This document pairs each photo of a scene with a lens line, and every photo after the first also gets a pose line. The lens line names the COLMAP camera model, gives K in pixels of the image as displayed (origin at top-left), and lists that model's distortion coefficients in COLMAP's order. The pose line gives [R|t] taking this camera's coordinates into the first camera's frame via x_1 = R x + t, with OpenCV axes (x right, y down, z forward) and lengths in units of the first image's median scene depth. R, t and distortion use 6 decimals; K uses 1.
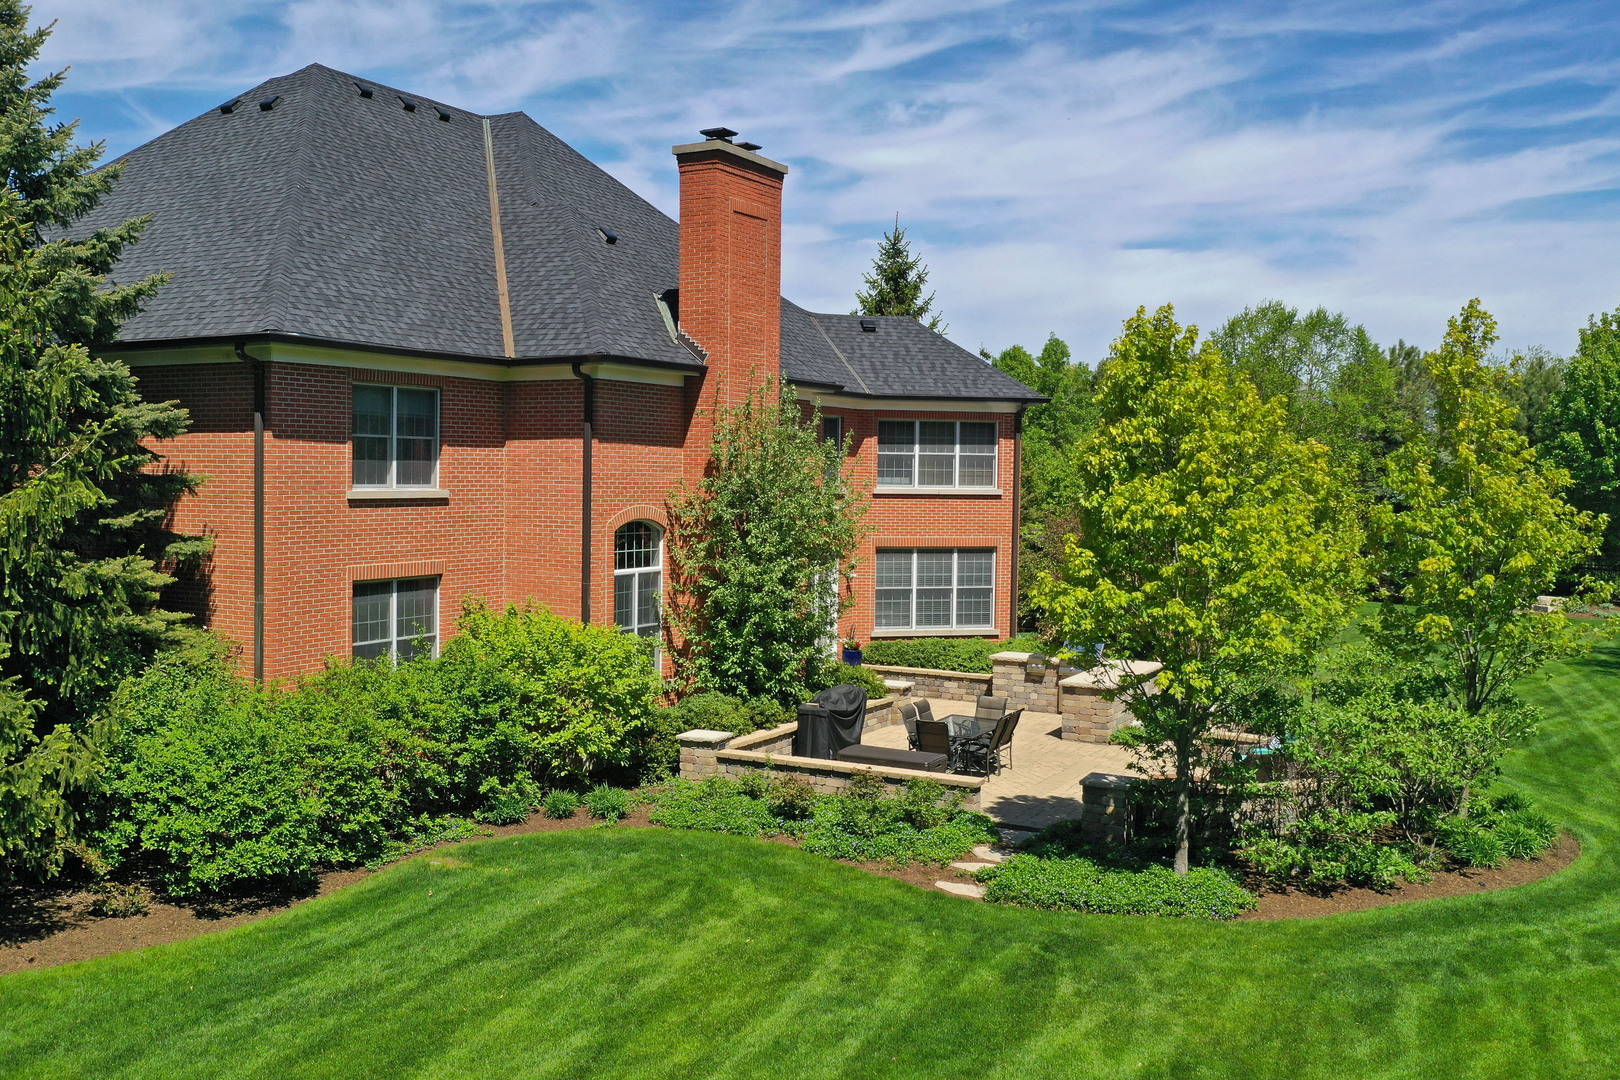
lens RADIAL K [[1502.8, 0, 773.8], [0, 1502.8, 472.9], [0, 0, 1]] dist [-0.025462, -0.008492]
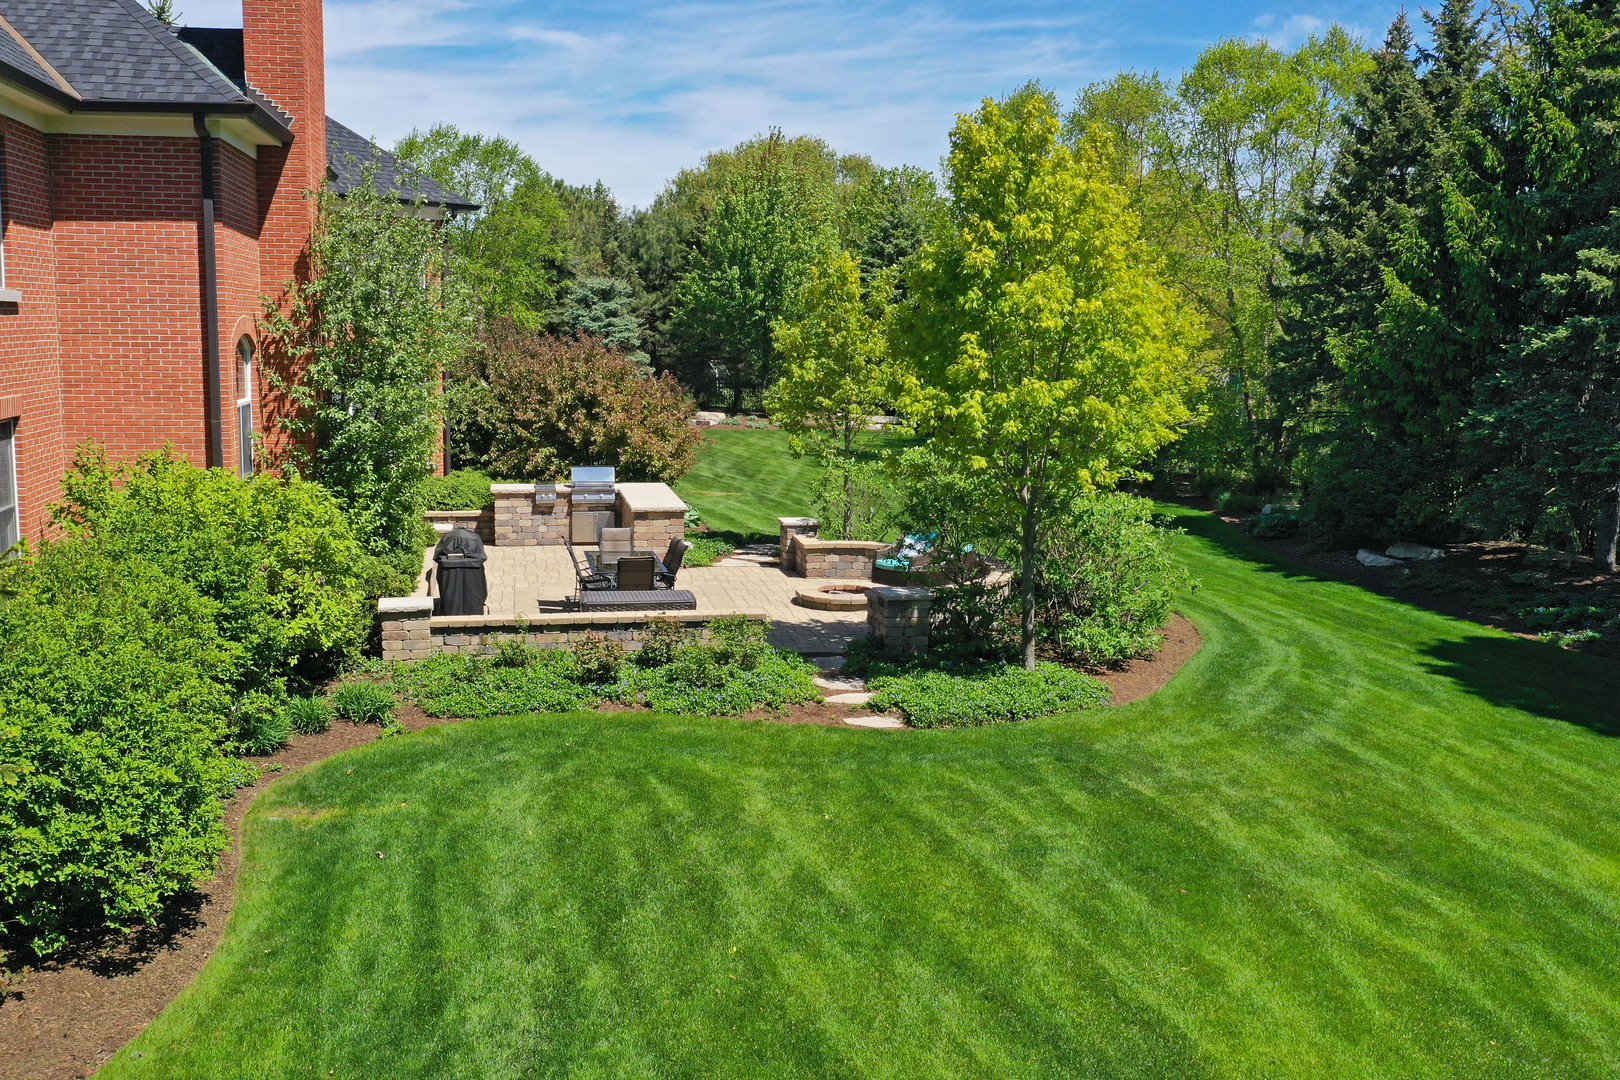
lens RADIAL K [[1502.8, 0, 773.8], [0, 1502.8, 472.9], [0, 0, 1]] dist [-0.025462, -0.008492]
pose [[0.773967, -0.068635, 0.629496, -0.527036], [0.001174, 0.994262, 0.106962, 0.029340], [-0.633225, -0.082046, 0.769606, 0.368728]]
